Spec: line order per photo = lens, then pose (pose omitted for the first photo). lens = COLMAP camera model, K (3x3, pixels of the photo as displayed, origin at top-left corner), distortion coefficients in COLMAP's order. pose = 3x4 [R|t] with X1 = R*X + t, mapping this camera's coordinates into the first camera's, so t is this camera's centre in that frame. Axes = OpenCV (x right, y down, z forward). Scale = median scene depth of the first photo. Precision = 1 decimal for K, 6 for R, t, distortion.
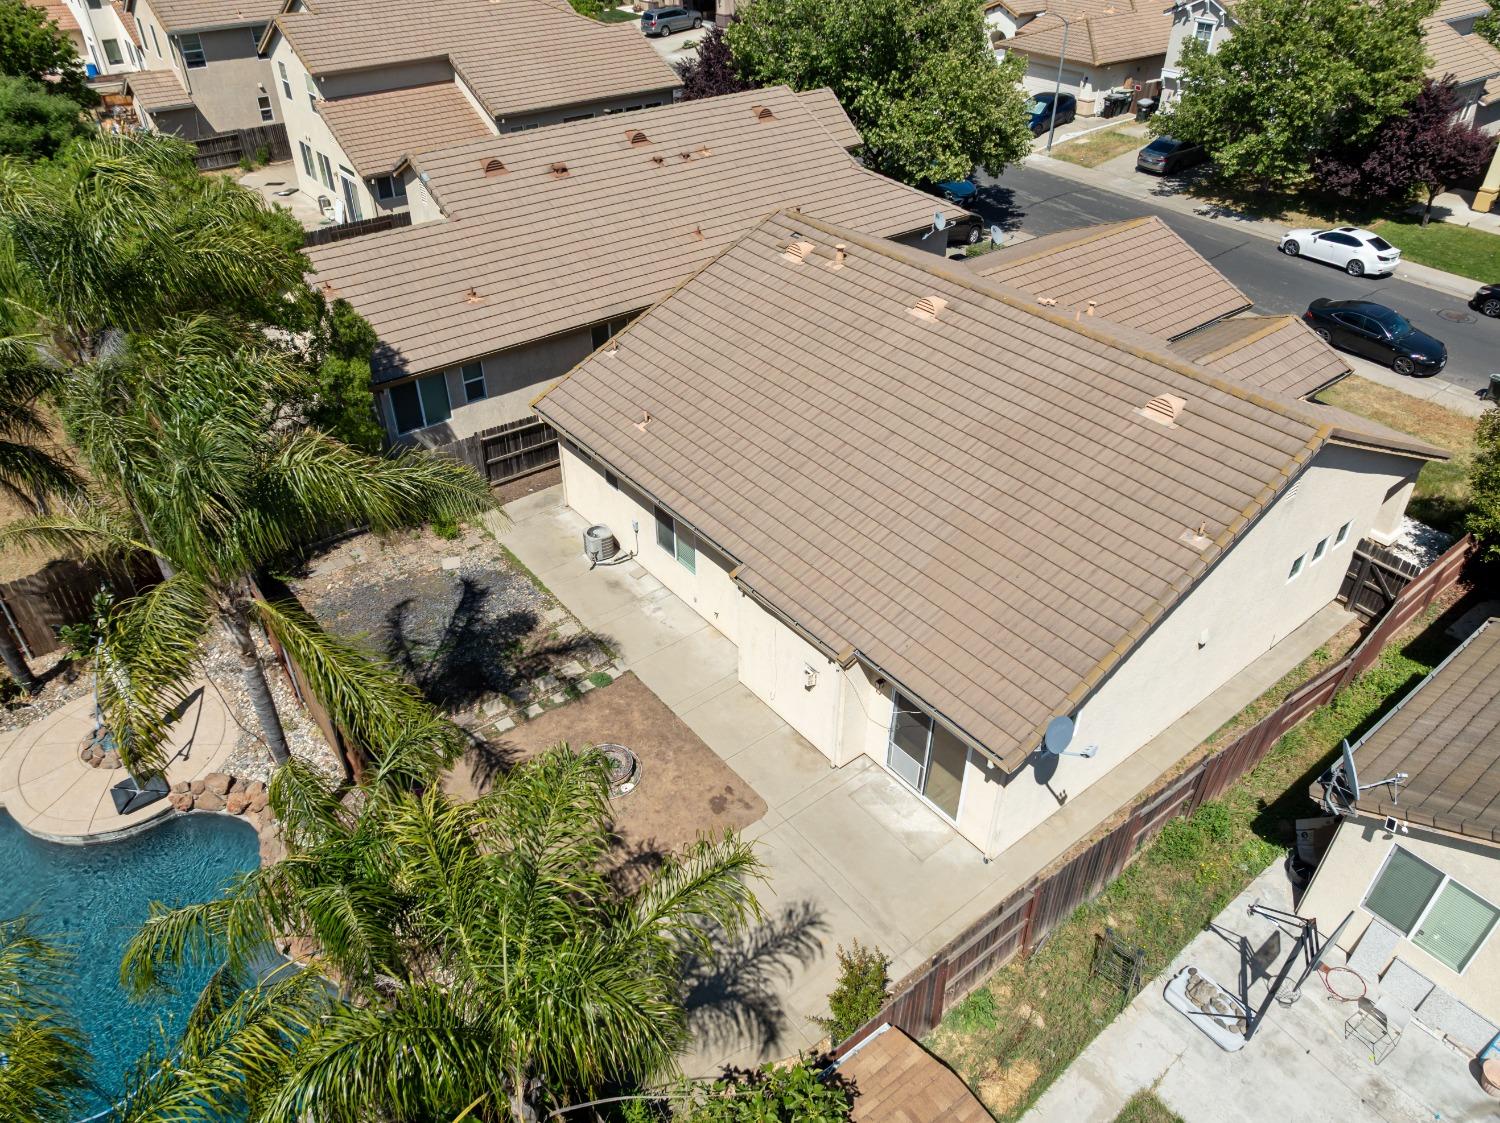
lens RADIAL K [[1045.2, 0, 757.6], [0, 1045.2, 563.5], [0, 0, 1]] dist [-0.042867, 0.010701]
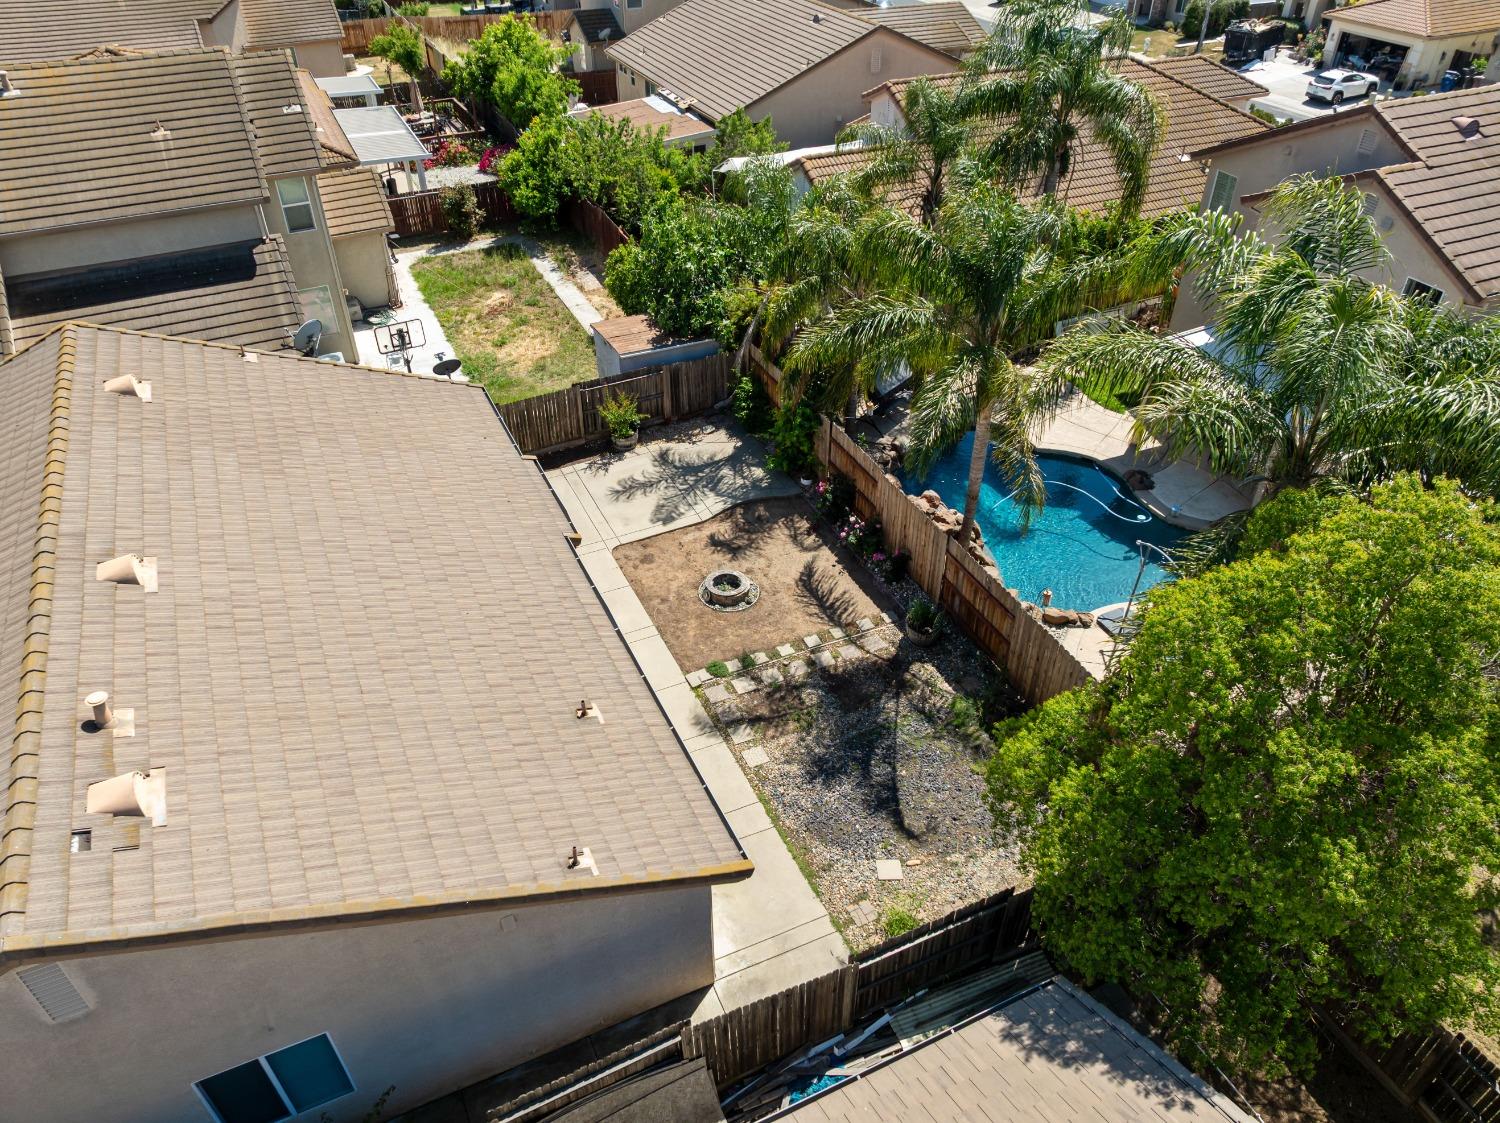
lens RADIAL K [[1055.7, 0, 754.6], [0, 1055.7, 561.7], [0, 0, 1]] dist [-0.039516, 0.002713]
pose [[-0.974140, -0.142567, 0.175288, -0.255931], [0.129727, 0.282277, 0.950521, -0.637182], [-0.184993, 0.948680, -0.256483, 0.854622]]
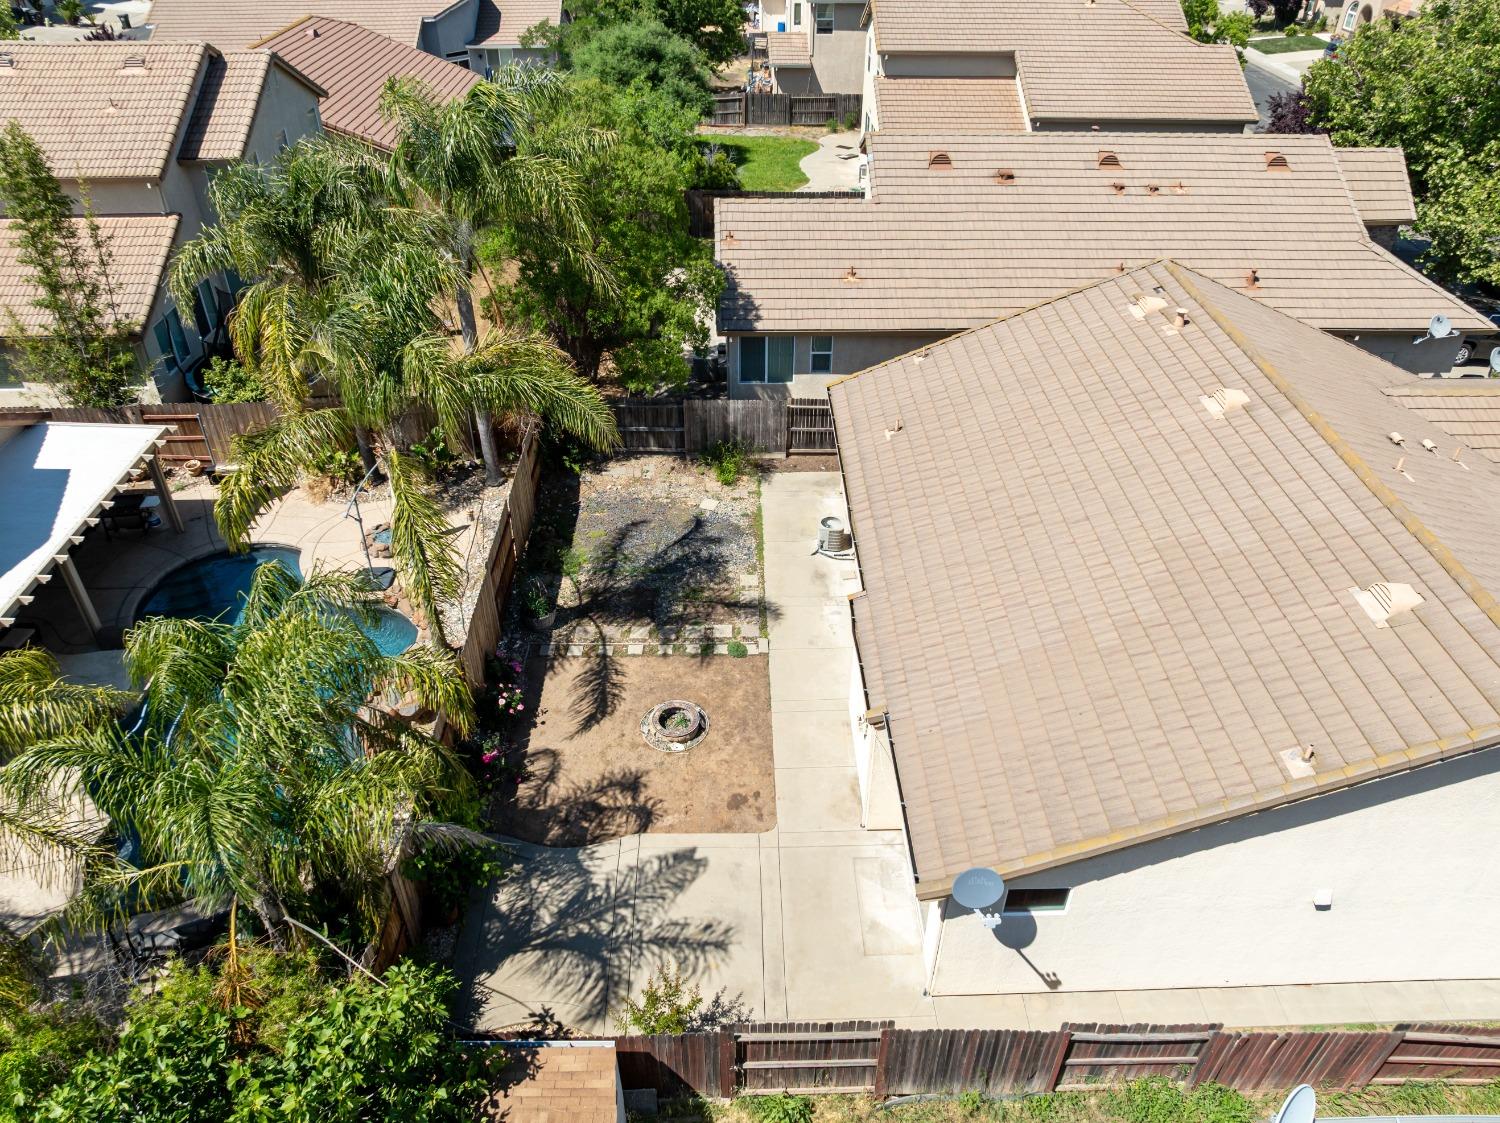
lens RADIAL K [[1055.7, 0, 754.6], [0, 1055.7, 561.7], [0, 0, 1]] dist [-0.039516, 0.002713]
pose [[0.797490, 0.353350, -0.489034, 0.252216], [-0.356381, 0.929923, 0.090745, -0.051953], [0.486829, 0.101914, 0.867532, 0.073388]]
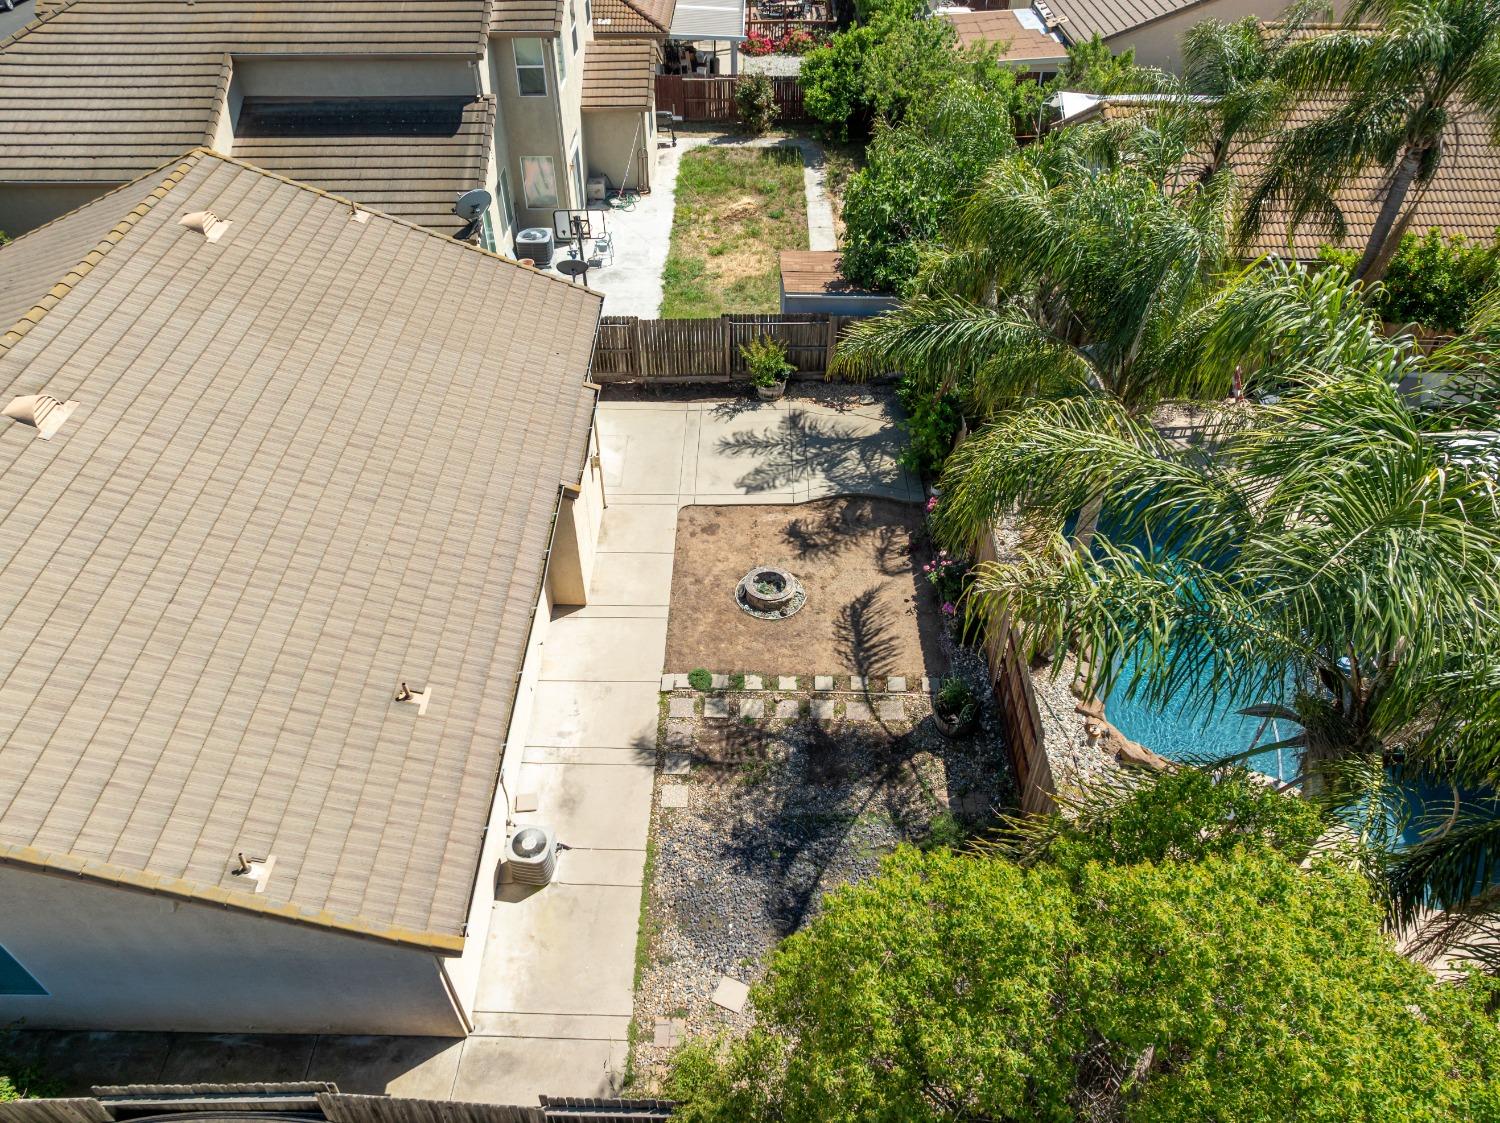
lens RADIAL K [[1055.7, 0, 754.6], [0, 1055.7, 561.7], [0, 0, 1]] dist [-0.039516, 0.002713]
pose [[-0.781446, -0.424454, 0.457363, -0.397703], [0.364510, 0.284377, 0.886714, -0.488622], [-0.506433, 0.859633, -0.067508, 0.706782]]
